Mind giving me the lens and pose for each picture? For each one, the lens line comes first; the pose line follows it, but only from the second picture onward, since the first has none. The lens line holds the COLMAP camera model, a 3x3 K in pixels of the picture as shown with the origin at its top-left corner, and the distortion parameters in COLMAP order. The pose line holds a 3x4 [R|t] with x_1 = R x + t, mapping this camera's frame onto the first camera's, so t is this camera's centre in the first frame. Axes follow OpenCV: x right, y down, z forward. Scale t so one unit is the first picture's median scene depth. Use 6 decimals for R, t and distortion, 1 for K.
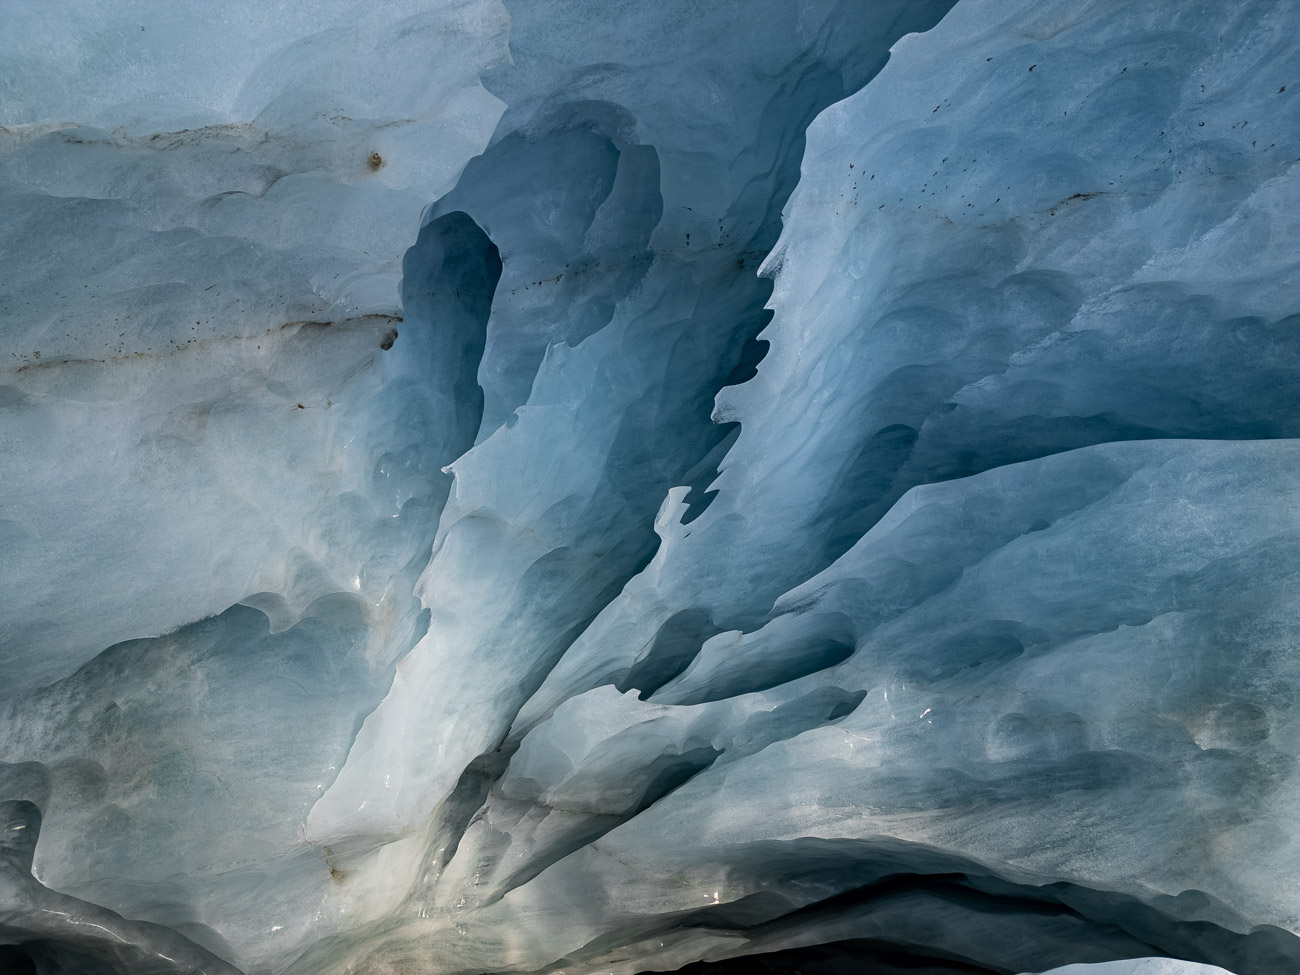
lens RADIAL K [[903.4, 0, 640.7], [0, 903.4, 487.8], [0, 0, 1]] dist [0.054417, -0.026868]
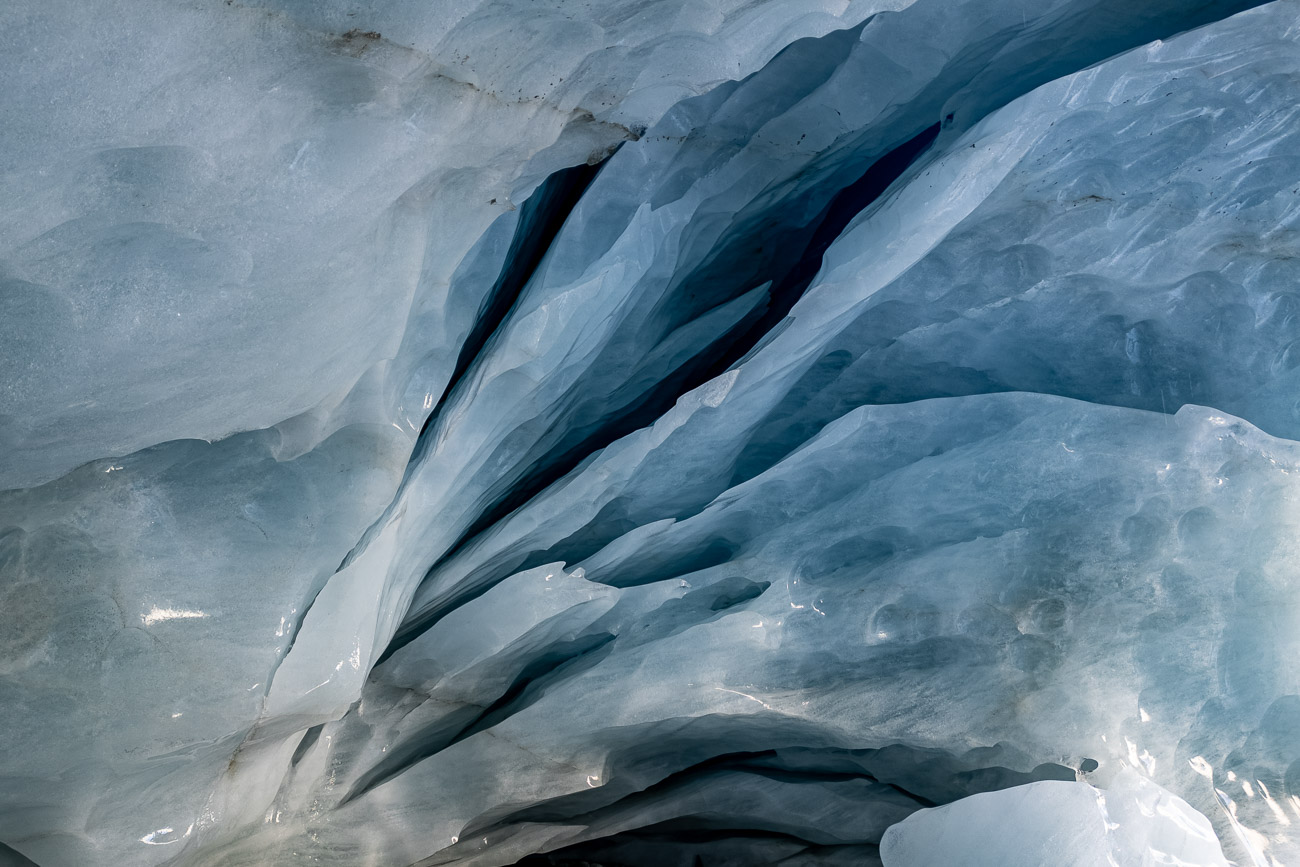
lens RADIAL K [[925.7, 0, 653.0], [0, 925.7, 430.5], [0, 0, 1]] dist [0.058485, -0.013781]
pose [[0.859738, 0.139195, 0.491402, -0.480191], [-0.140397, 0.989489, -0.034652, 0.103558], [-0.491060, -0.039200, 0.870244, 0.093906]]
